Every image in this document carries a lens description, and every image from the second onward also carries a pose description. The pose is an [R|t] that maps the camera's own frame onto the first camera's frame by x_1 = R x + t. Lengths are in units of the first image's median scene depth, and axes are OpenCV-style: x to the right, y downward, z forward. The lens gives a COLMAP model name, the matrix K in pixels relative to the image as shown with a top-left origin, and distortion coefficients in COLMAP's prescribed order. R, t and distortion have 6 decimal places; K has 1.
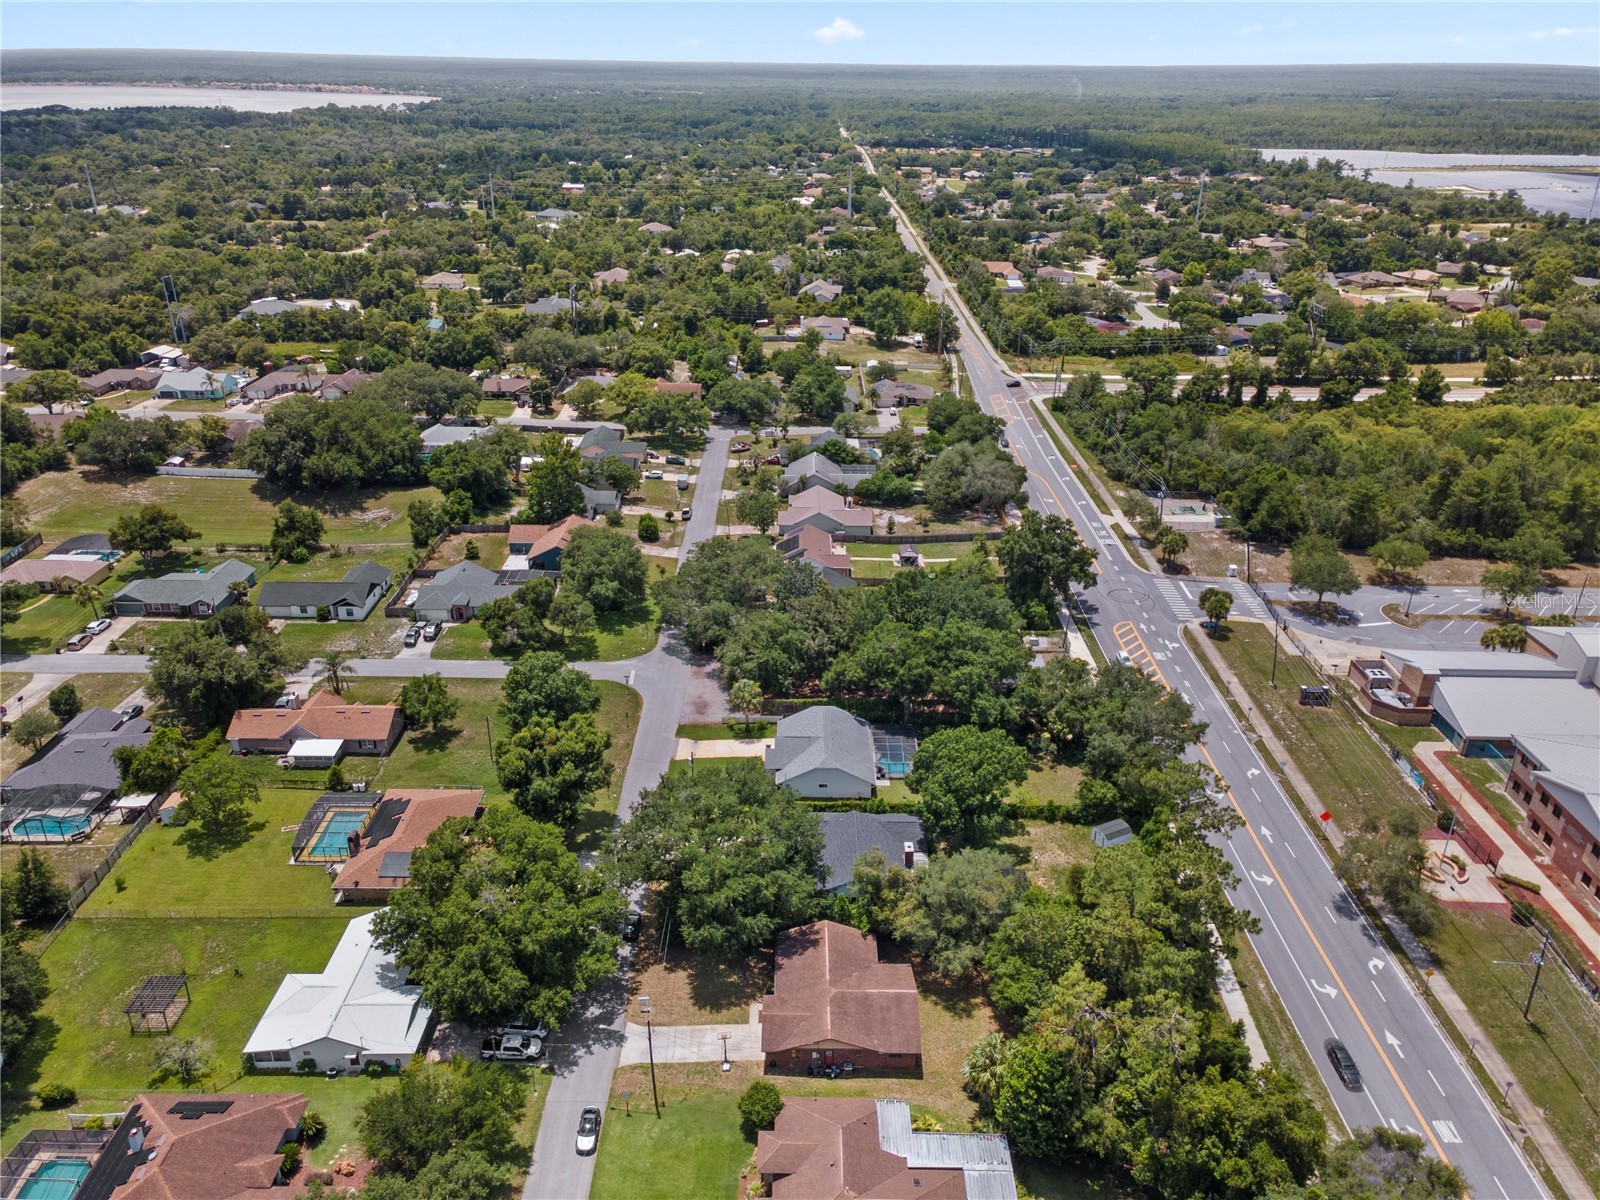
lens RADIAL K [[1168.4, 0, 795.8], [0, 1168.4, 593.1], [0, 0, 1]] dist [0.031873, 0.025026]
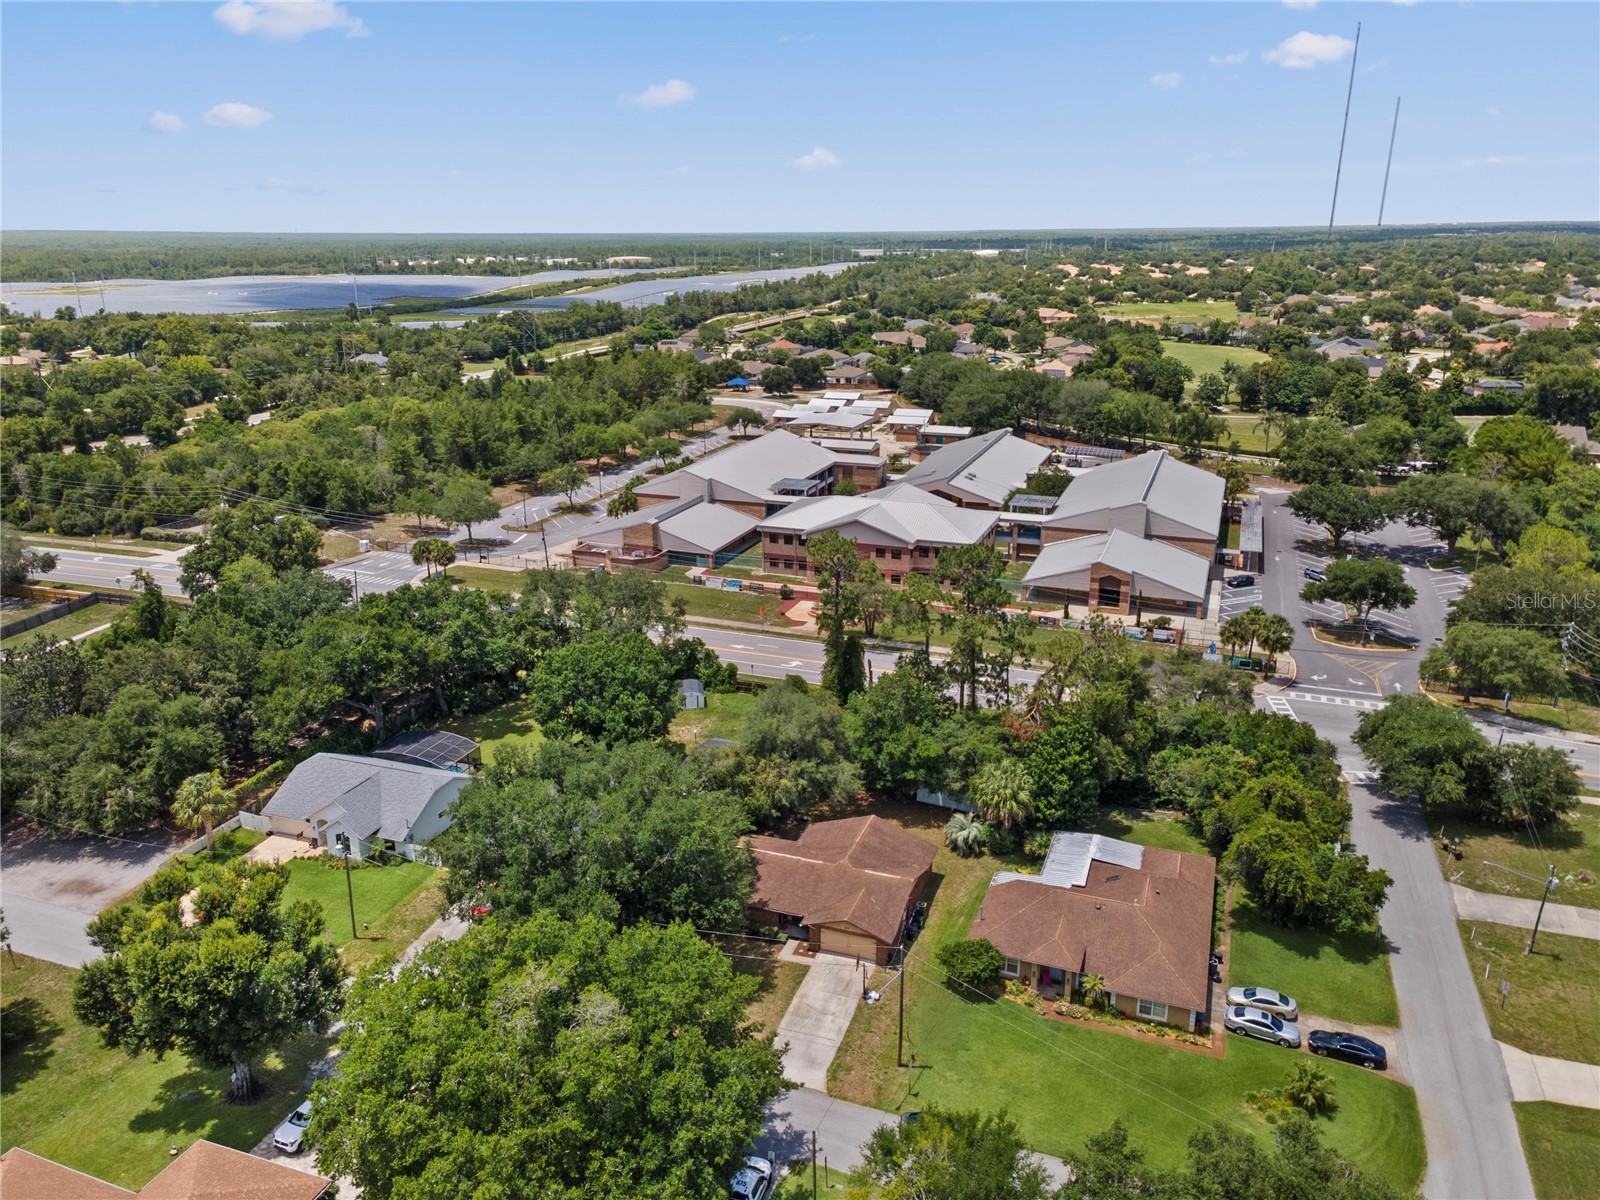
lens RADIAL K [[1173.3, 0, 795.1], [0, 1173.3, 577.6], [0, 0, 1]] dist [0.043892, 0.002273]
pose [[0.346810, -0.278965, 0.895489, -0.347632], [0.397953, 0.908314, 0.128839, 0.018631], [-0.849327, 0.311680, 0.426027, 0.318954]]
